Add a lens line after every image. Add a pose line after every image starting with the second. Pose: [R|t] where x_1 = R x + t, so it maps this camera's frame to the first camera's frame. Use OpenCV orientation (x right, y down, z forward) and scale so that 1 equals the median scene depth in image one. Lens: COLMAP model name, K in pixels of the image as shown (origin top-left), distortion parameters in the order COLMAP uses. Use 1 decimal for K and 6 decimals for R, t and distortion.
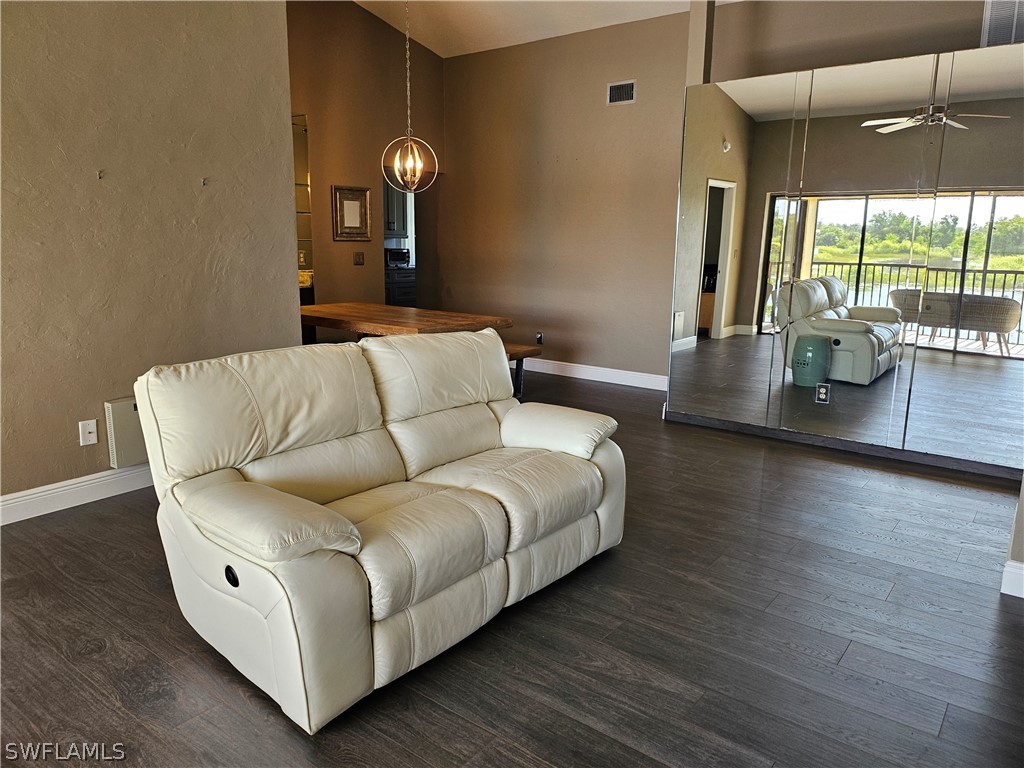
lens RADIAL K [[720.7, 0, 513.1], [0, 720.7, 382.1], [0, 0, 1]] dist [0.060916, -0.057753]
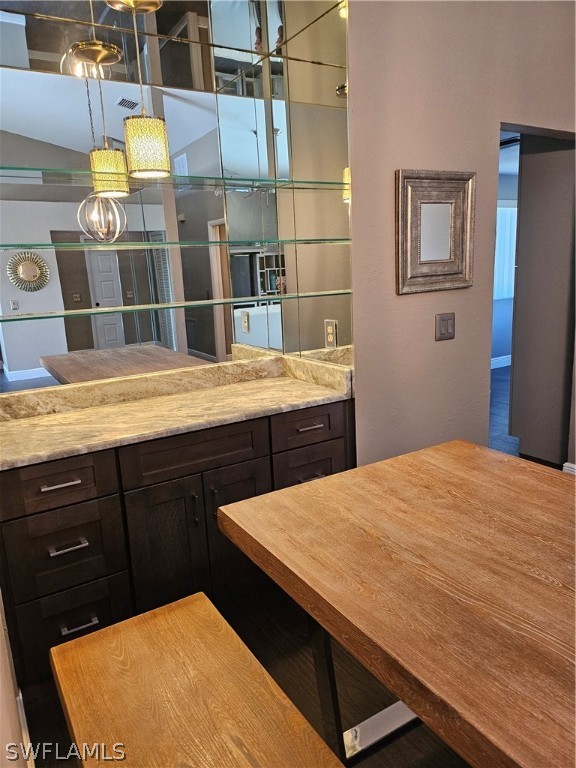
lens RADIAL K [[540.5, 0, 292.3], [0, 540.5, 384.7], [0, 0, 1]] dist [0.060916, -0.057753]
pose [[0.933597, 0.018743, -0.357835, -0.184327], [-0.009436, 0.999571, 0.027737, -0.145950], [0.358202, -0.022519, 0.933373, 0.649903]]
